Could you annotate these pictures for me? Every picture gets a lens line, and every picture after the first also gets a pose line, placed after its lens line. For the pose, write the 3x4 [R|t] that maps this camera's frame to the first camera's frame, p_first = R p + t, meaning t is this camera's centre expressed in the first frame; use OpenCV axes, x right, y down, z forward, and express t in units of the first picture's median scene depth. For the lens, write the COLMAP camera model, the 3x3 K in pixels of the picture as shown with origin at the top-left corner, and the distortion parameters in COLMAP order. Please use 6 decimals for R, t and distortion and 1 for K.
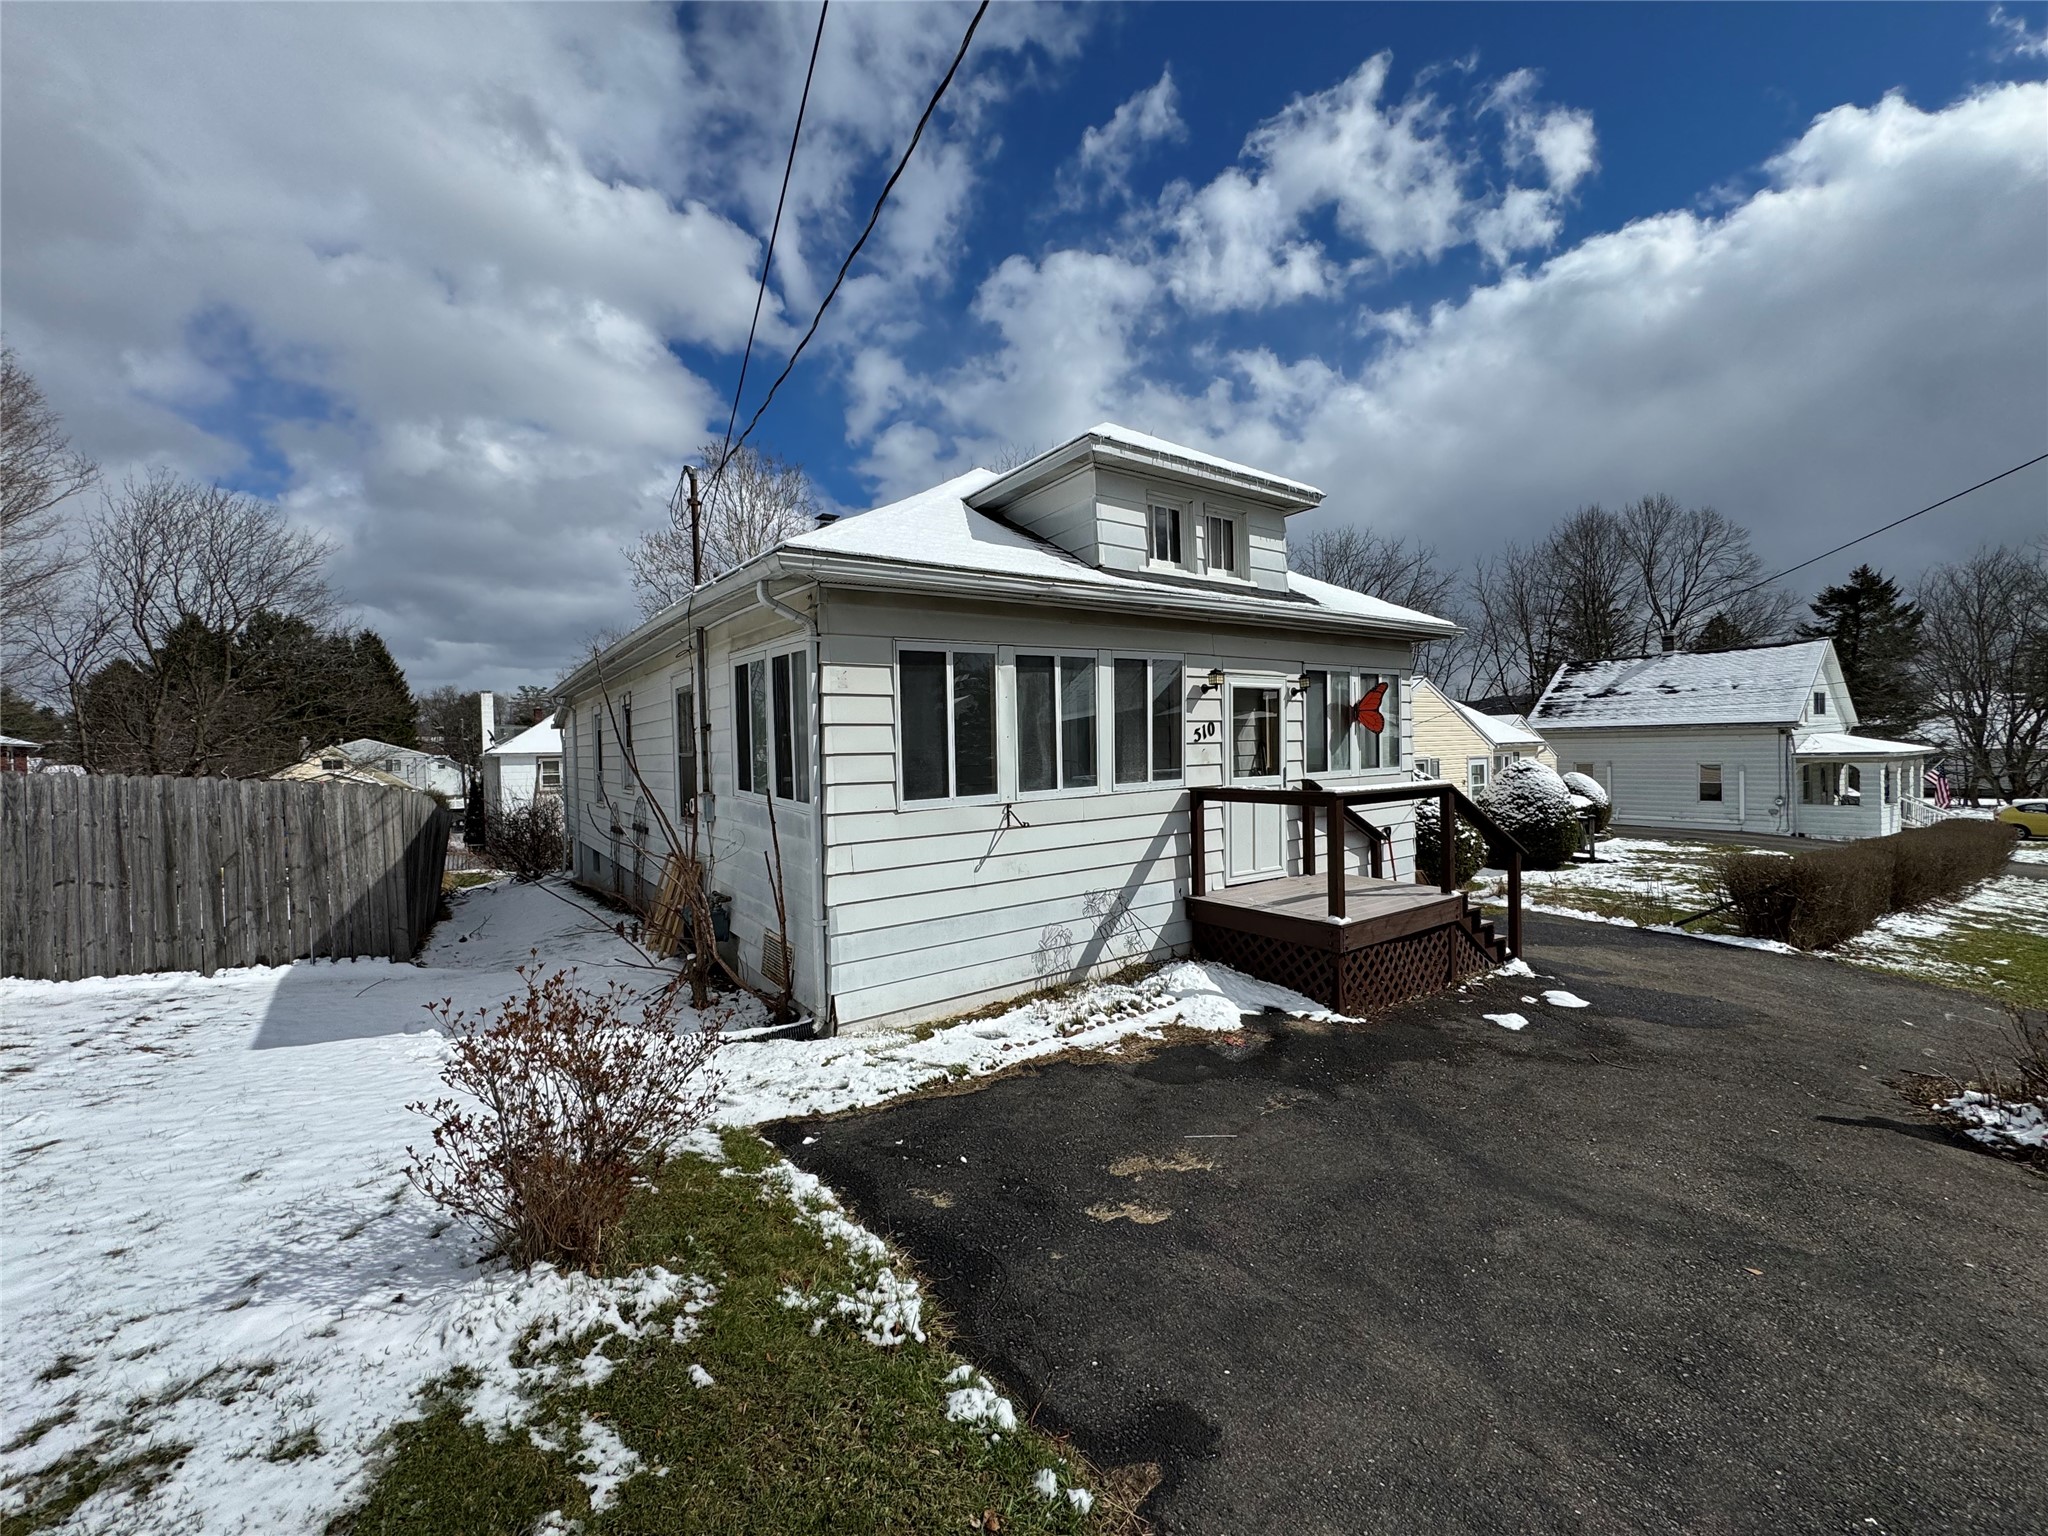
lens RADIAL K [[812.0, 0, 1019.7], [0, 812.0, 763.7], [0, 0, 1]] dist [-0.002032, 0.000128]
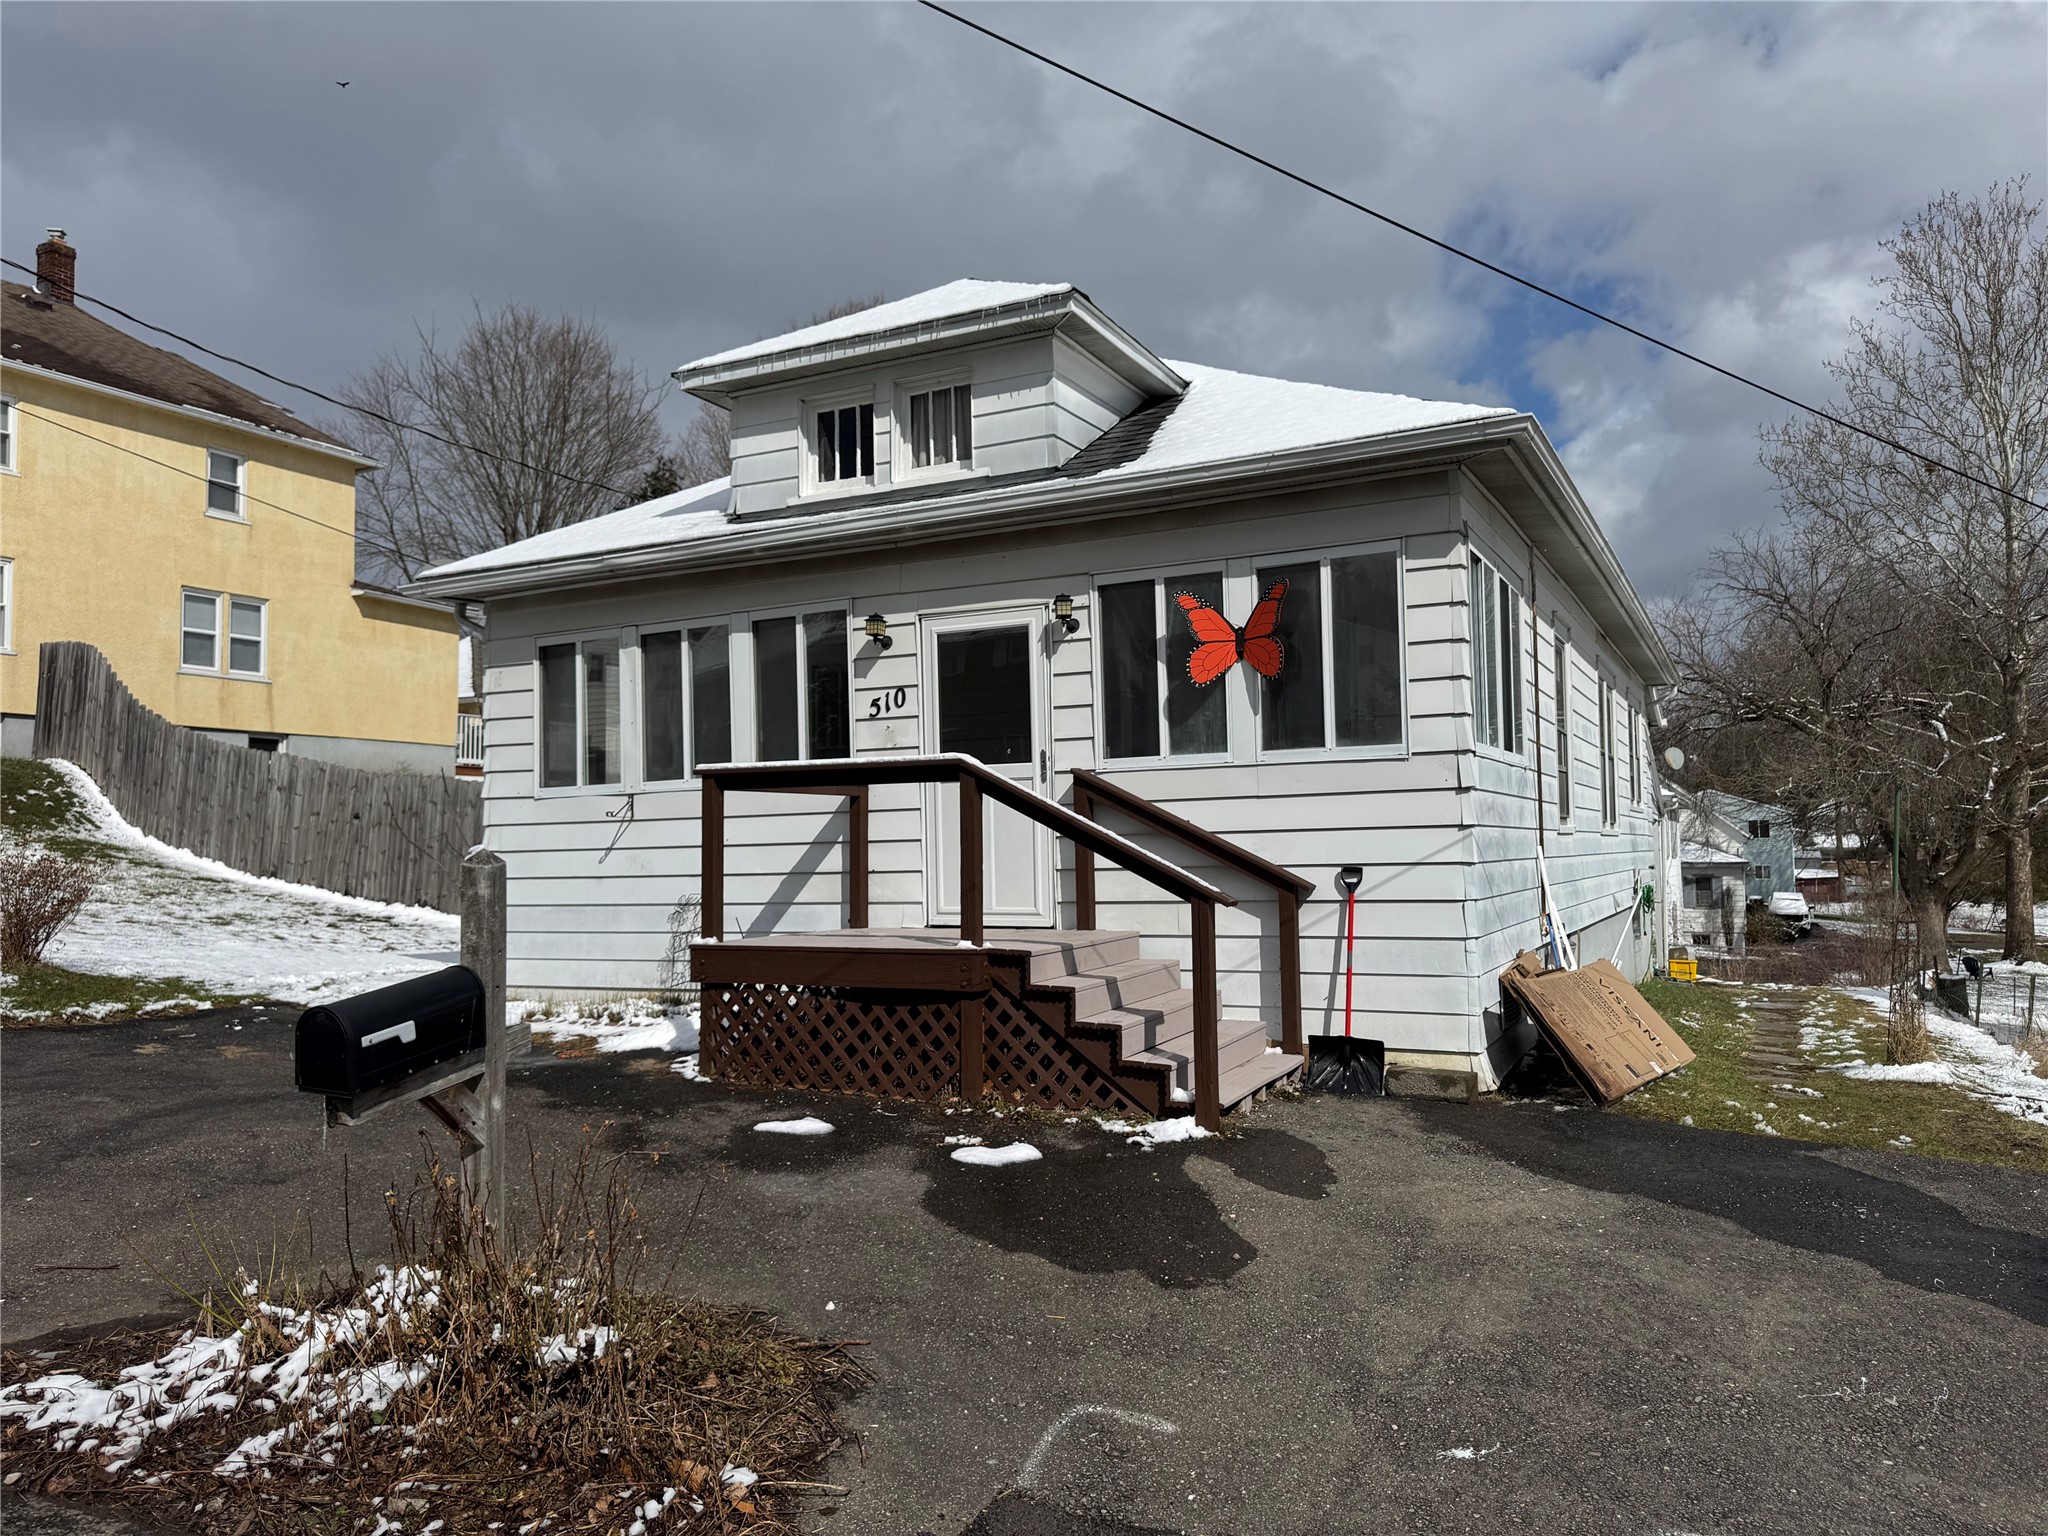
lens RADIAL K [[1429.5, 0, 1029.9], [0, 1429.5, 781.3], [0, 0, 1]] dist [0.184278, -0.343762]
pose [[0.465394, -0.024597, -0.884762, 1.618117], [-0.012660, 0.999327, -0.034441, 0.083438], [0.885013, 0.027229, 0.464769, 0.605460]]
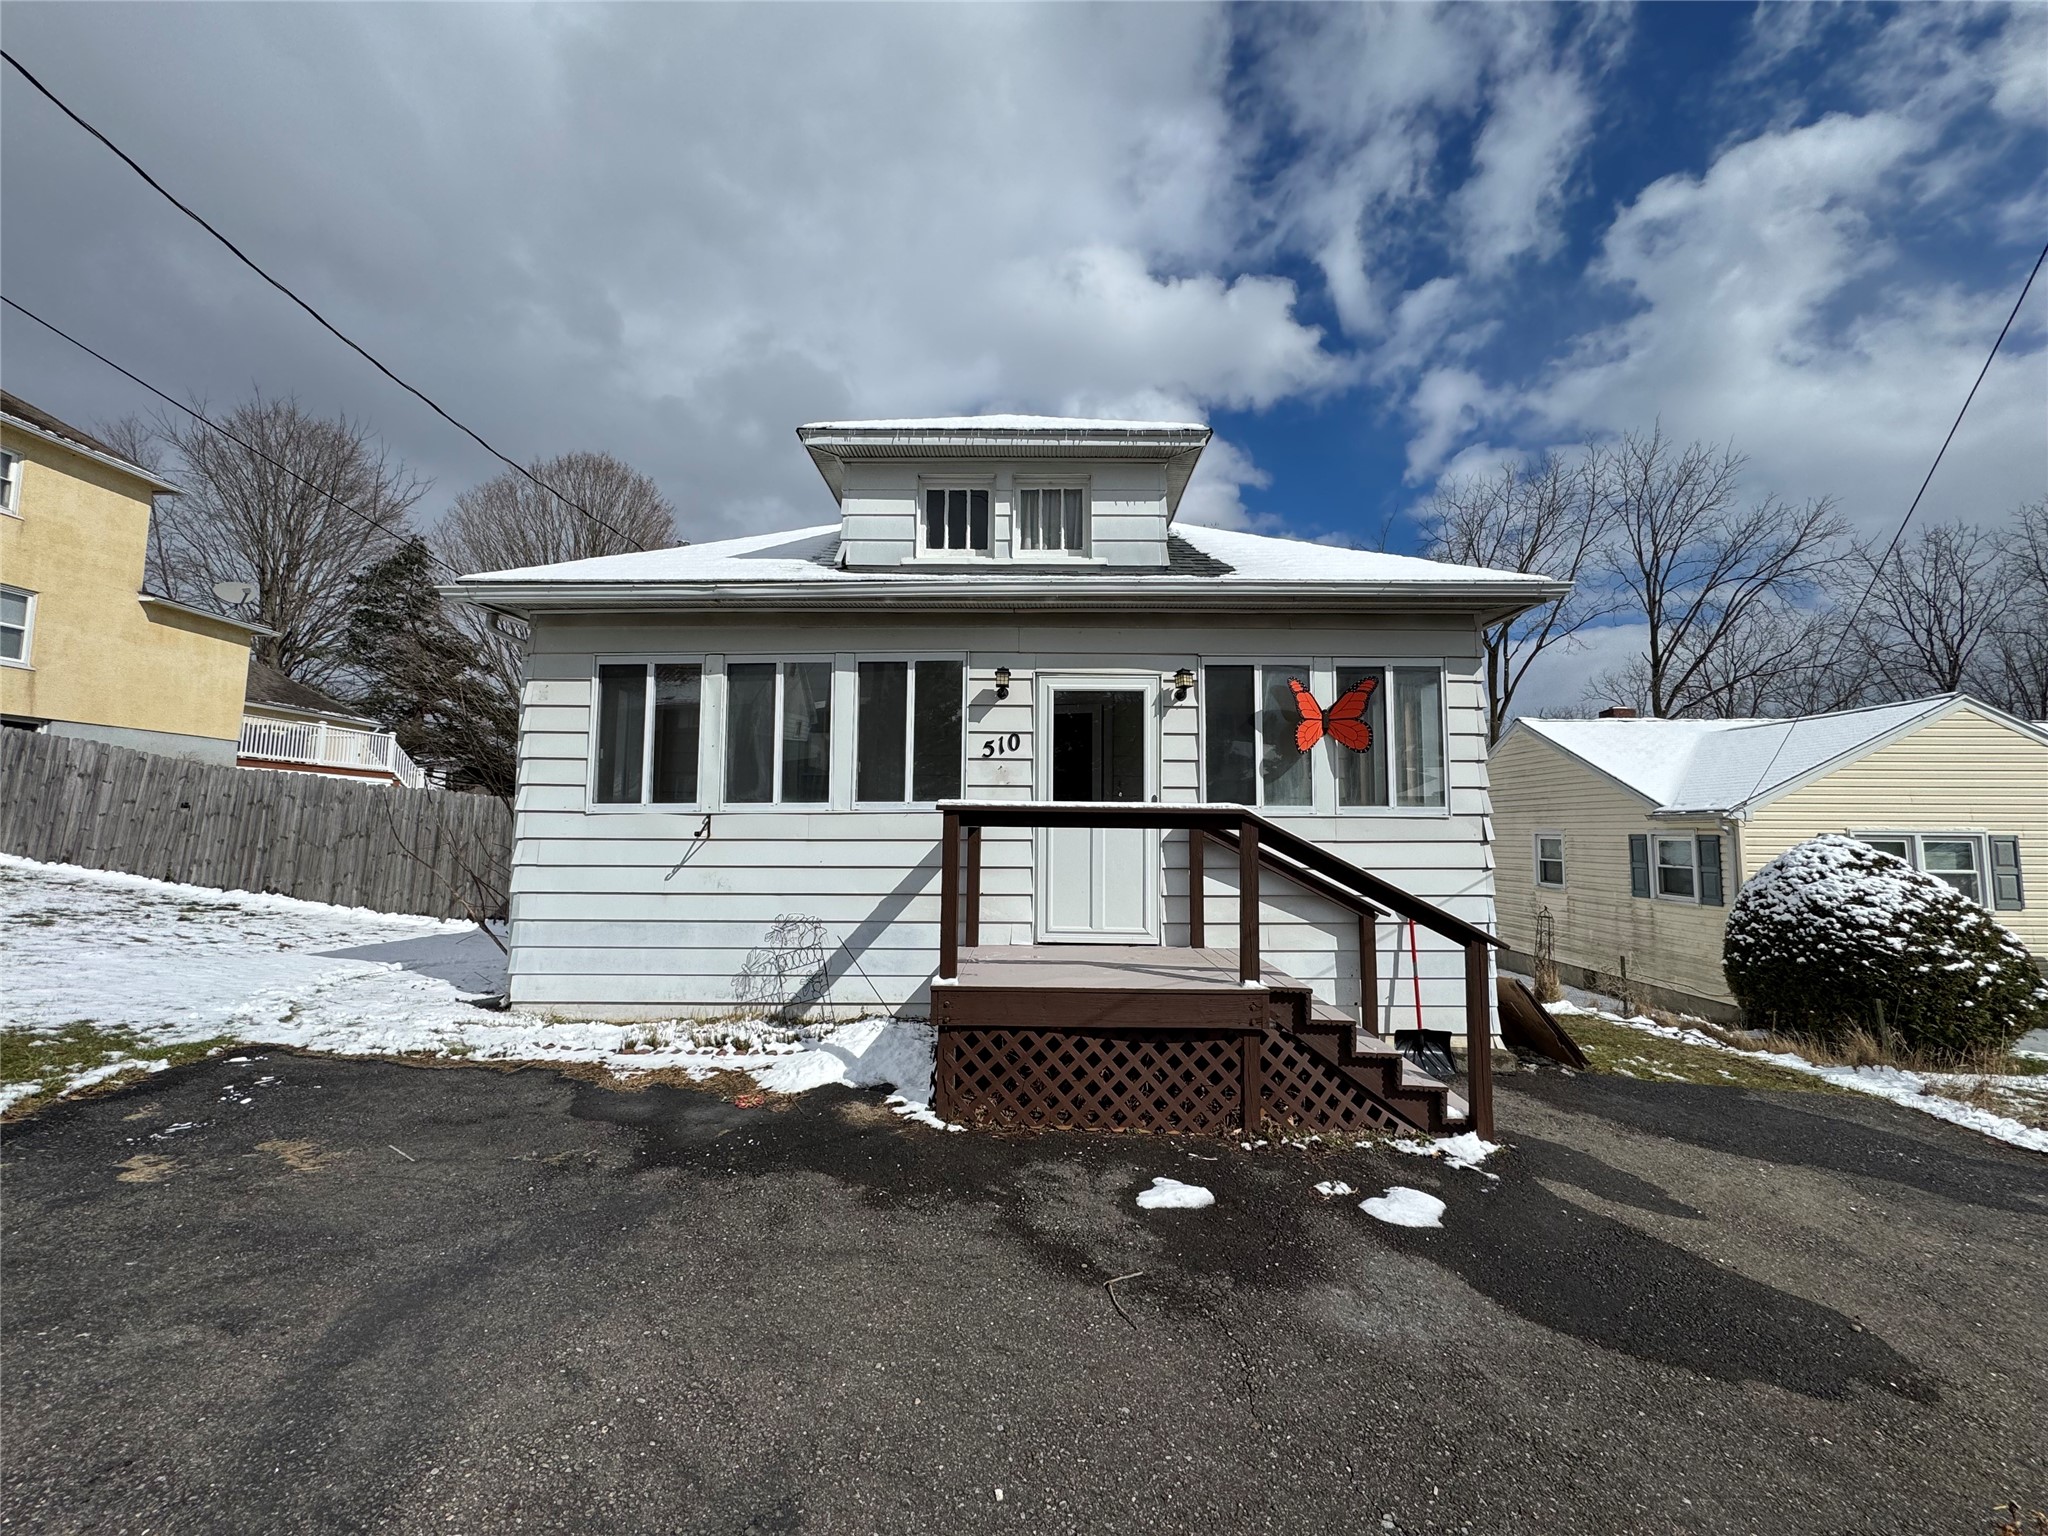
lens RADIAL K [[816.3, 0, 1022.9], [0, 816.3, 761.1], [0, 0, 1]] dist [-0.001497, 0.000204]
pose [[0.813336, -0.017284, -0.581538, 0.832862], [-0.039813, 0.995562, -0.085271, 0.052680], [0.580431, 0.092507, 0.809038, 0.402622]]
